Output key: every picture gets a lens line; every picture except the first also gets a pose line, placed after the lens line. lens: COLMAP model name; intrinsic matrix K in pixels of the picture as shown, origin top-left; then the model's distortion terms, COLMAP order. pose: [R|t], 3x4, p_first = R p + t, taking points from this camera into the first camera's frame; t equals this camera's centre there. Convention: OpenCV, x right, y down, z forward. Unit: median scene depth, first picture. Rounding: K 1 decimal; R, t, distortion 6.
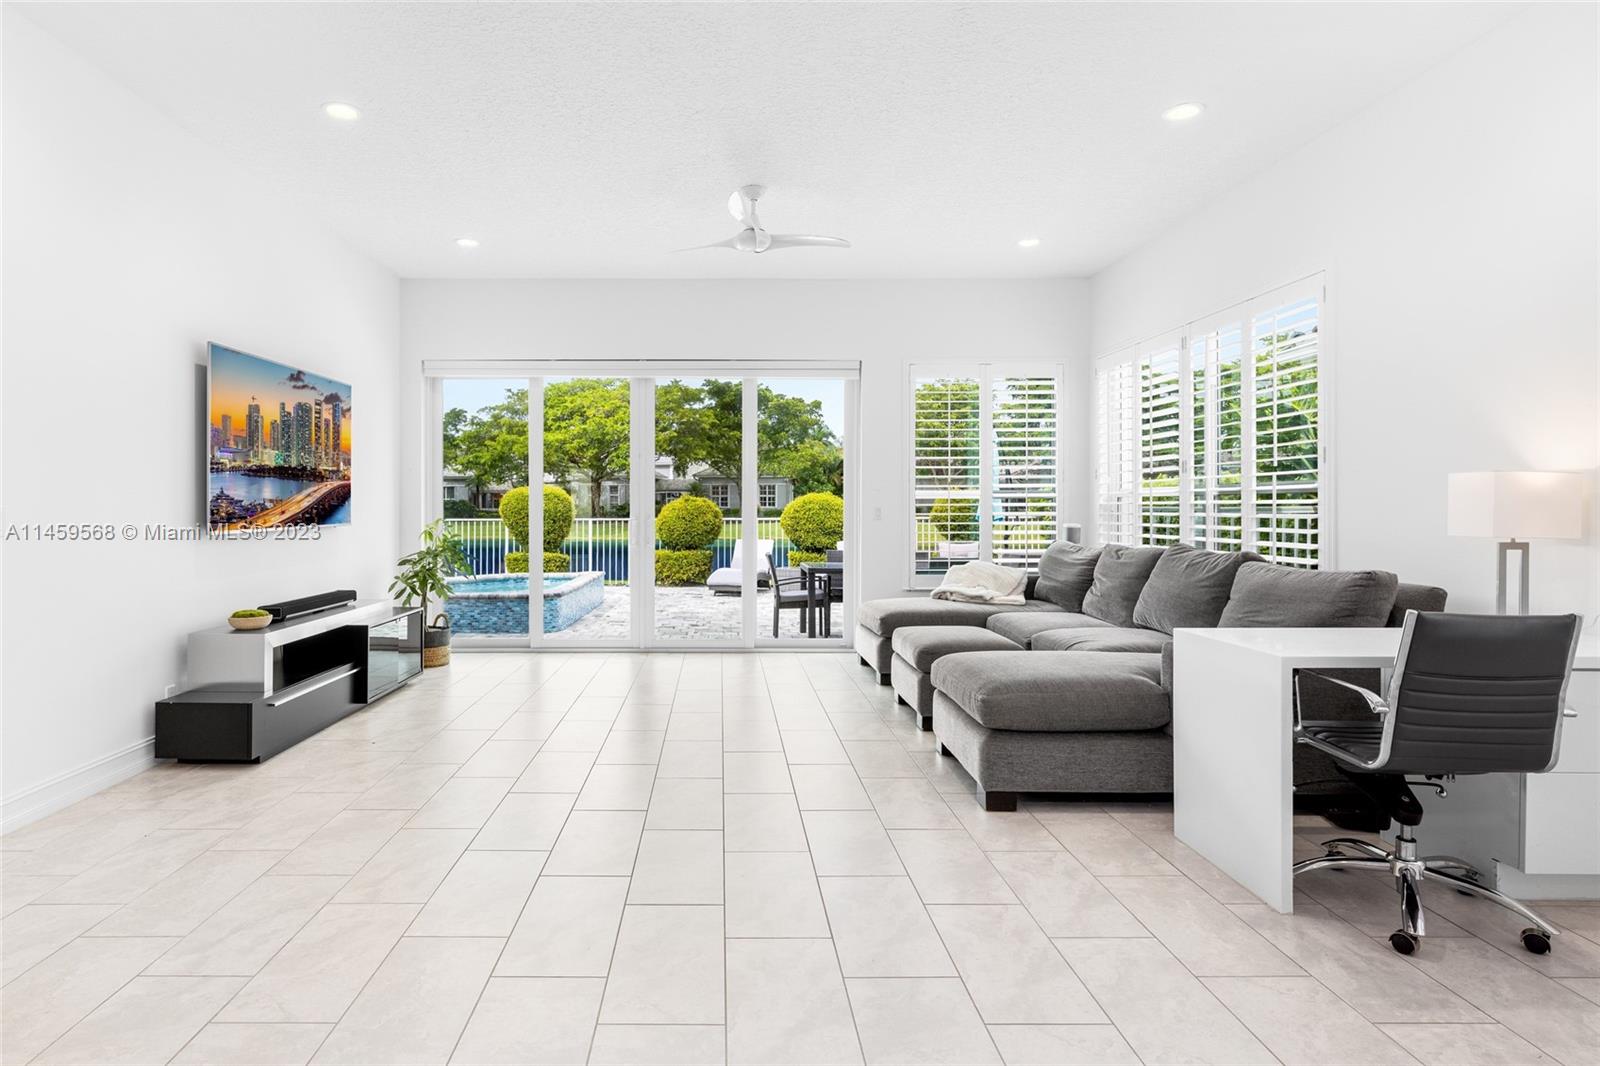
lens RADIAL K [[892.1, 0, 708.3], [0, 892.1, 505.7], [0, 0, 1]] dist [-0.000228, 0.002294]
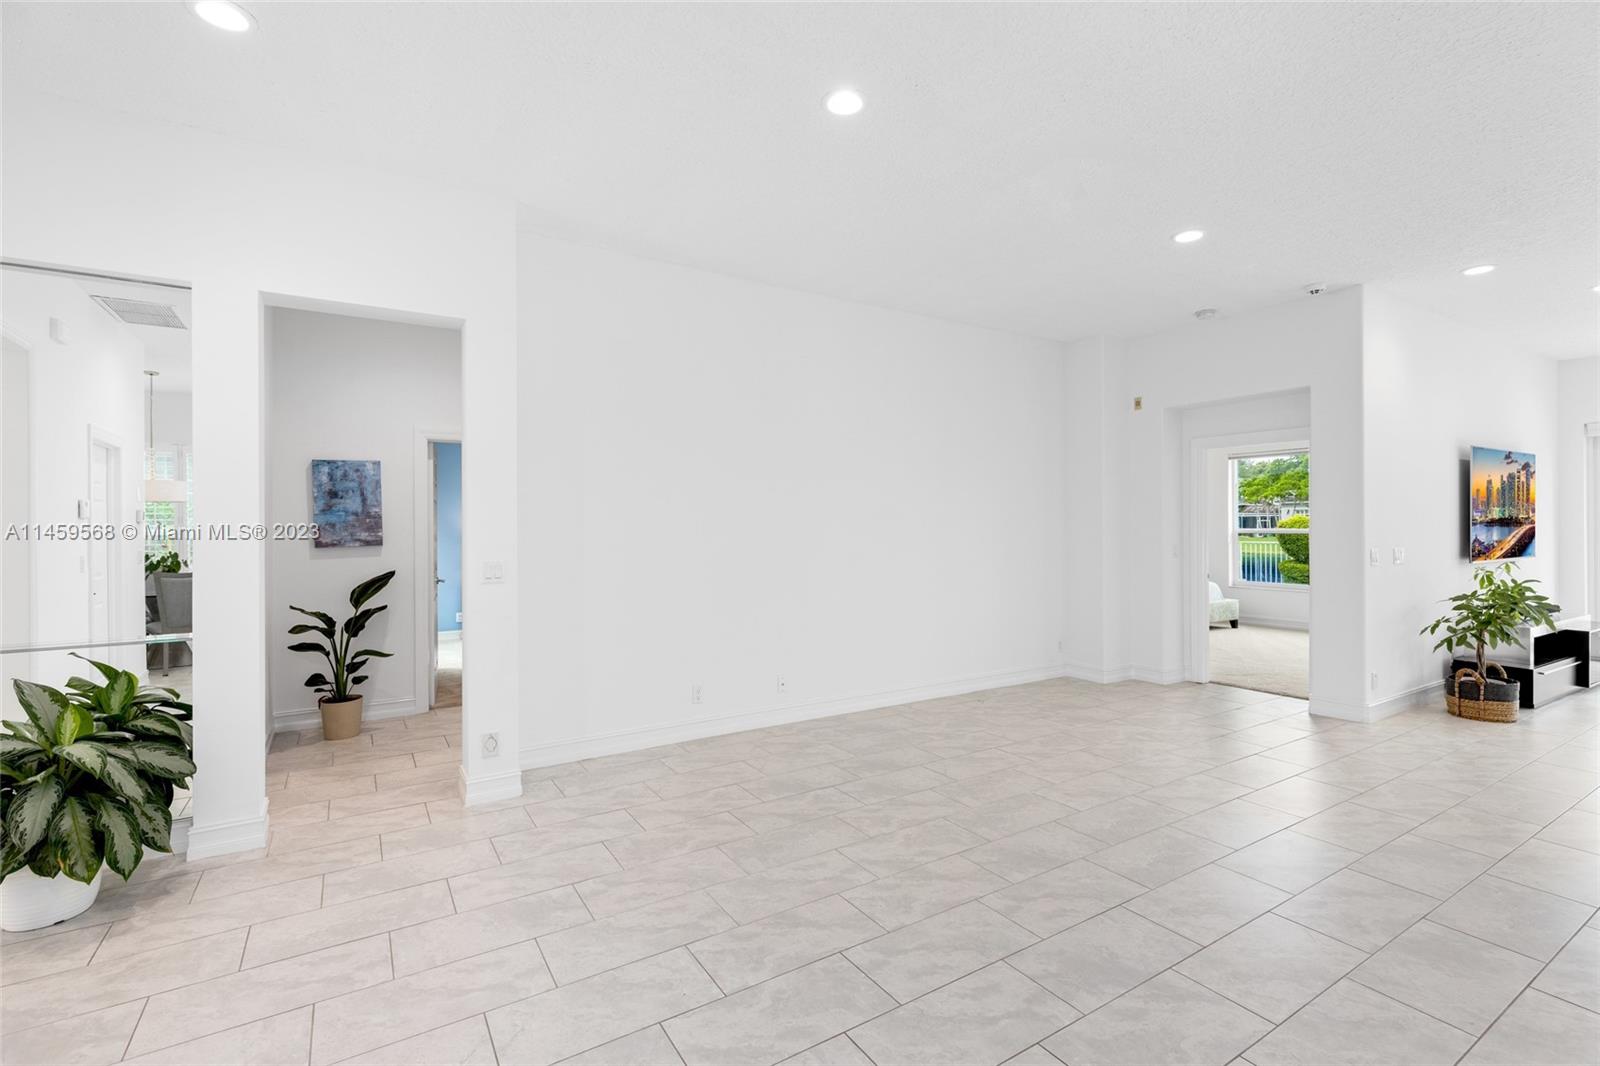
lens RADIAL K [[721.8, 0, 807.5], [0, 721.8, 517.2], [0, 0, 1]] dist [-0.000603, 0.001404]
pose [[0.551559, -0.005103, -0.834120, -0.099176], [0.001719, 0.999986, -0.004981, -0.037052], [0.834134, 0.001314, 0.551560, -0.565246]]
